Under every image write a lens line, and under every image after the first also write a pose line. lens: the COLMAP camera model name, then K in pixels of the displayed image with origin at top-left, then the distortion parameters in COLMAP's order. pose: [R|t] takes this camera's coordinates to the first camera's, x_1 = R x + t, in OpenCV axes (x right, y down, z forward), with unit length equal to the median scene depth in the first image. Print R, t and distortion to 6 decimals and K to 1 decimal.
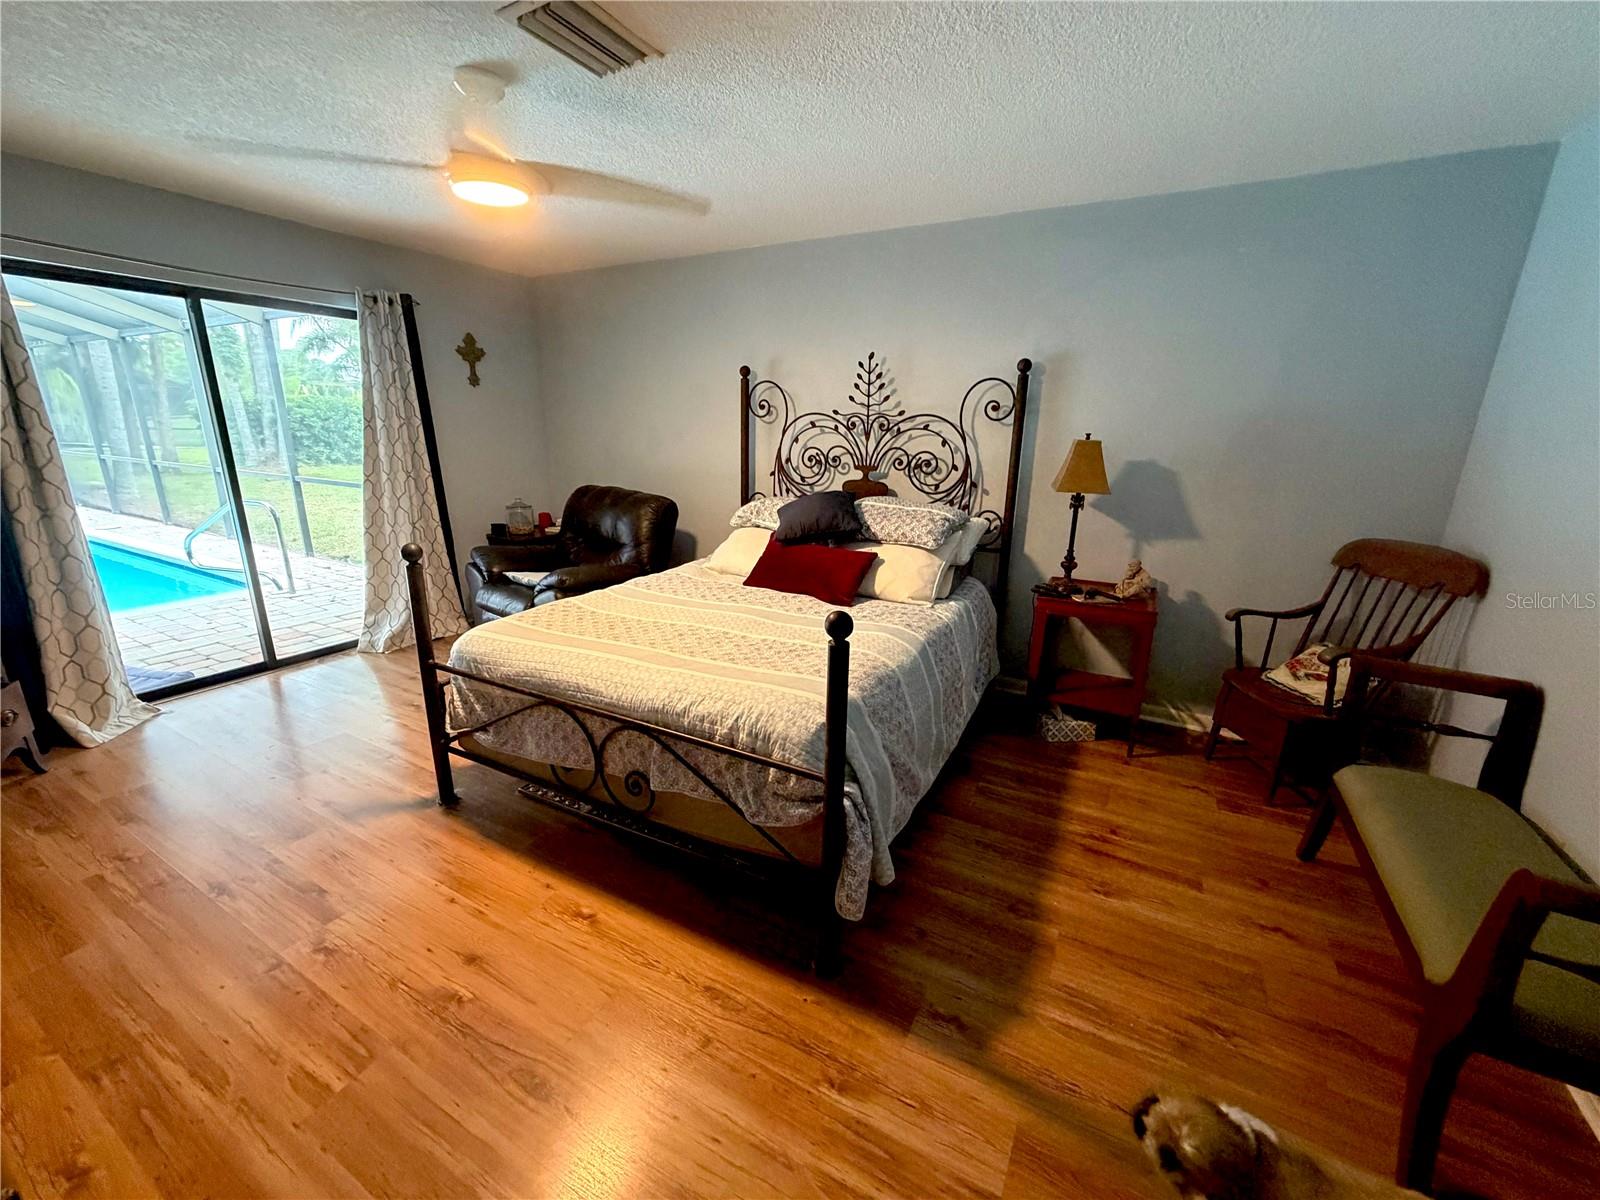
lens RADIAL K [[637.7, 0, 793.7], [0, 637.7, 602.7], [0, 0, 1]] dist [-0.001127, 0.000158]
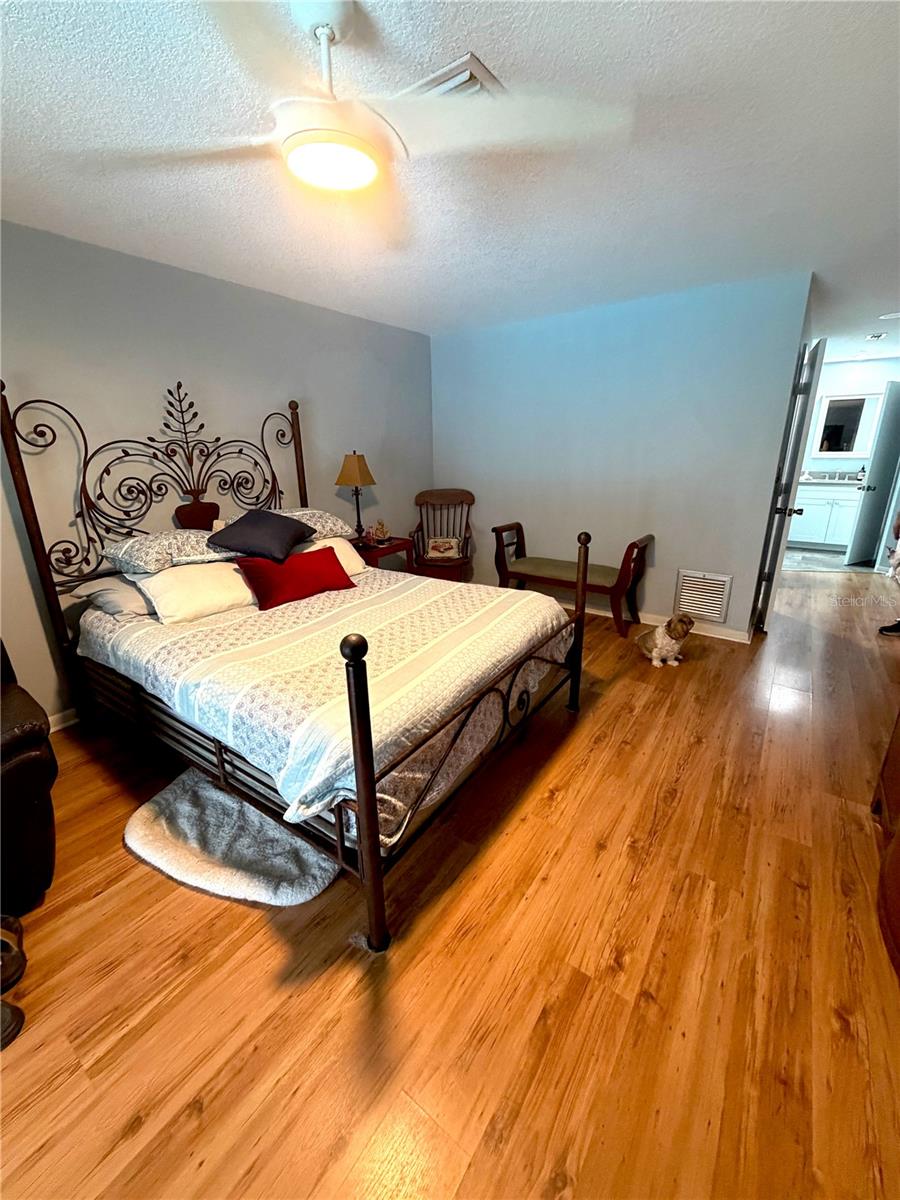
lens RADIAL K [[478.5, 0, 451.6], [0, 478.5, 597.9], [0, 0, 1]] dist [-0.001804, -0.000303]
pose [[0.112750, -0.320787, 0.940416, -0.815387], [0.285189, 0.917077, 0.278633, -0.186871], [-0.951816, 0.236781, 0.194886, 0.597897]]
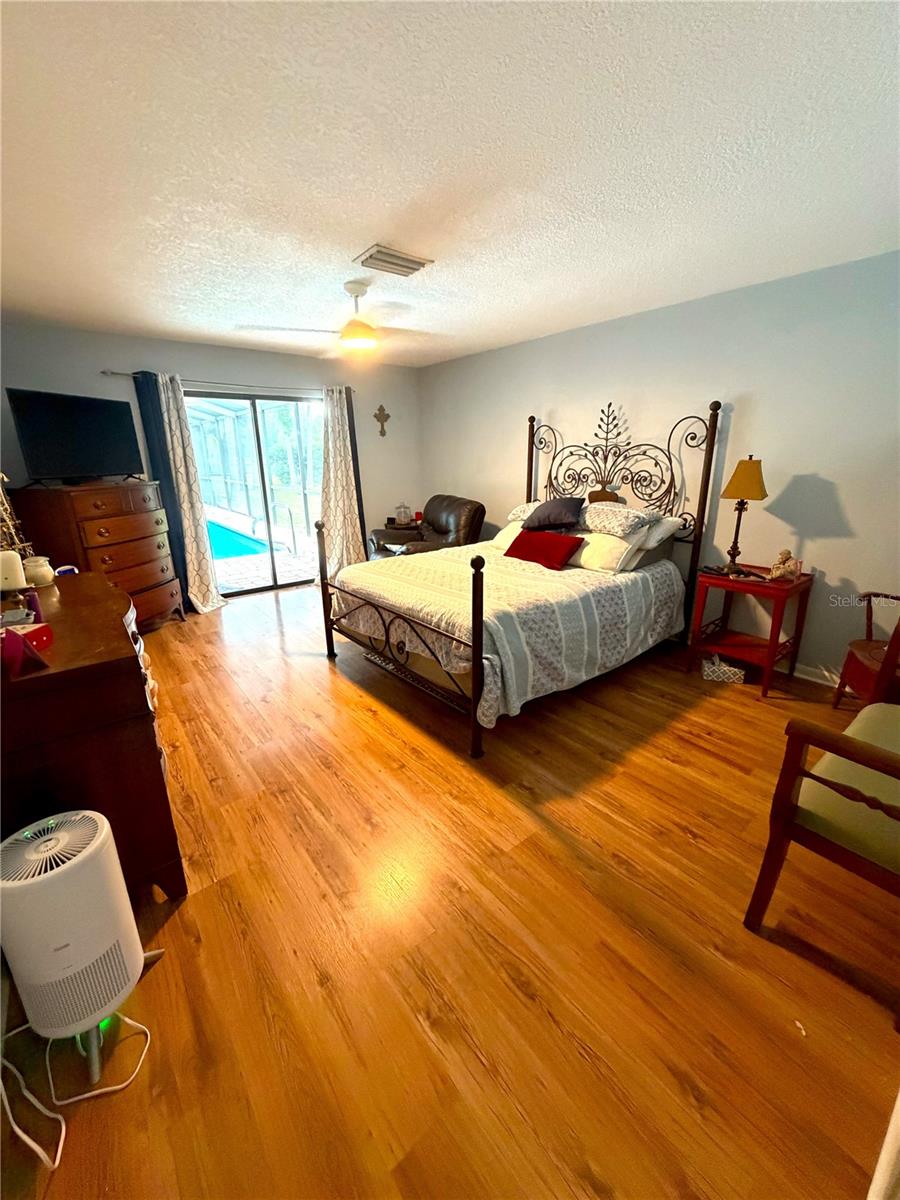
lens RADIAL K [[478.2, 0, 448.0], [0, 478.2, 597.0], [0, 0, 1]] dist [-0.001127, 0.000158]
pose [[0.921322, 0.084138, -0.379587, 0.278172], [-0.076729, 0.996450, 0.034635, 0.048543], [0.381153, -0.002785, 0.924508, -0.181649]]
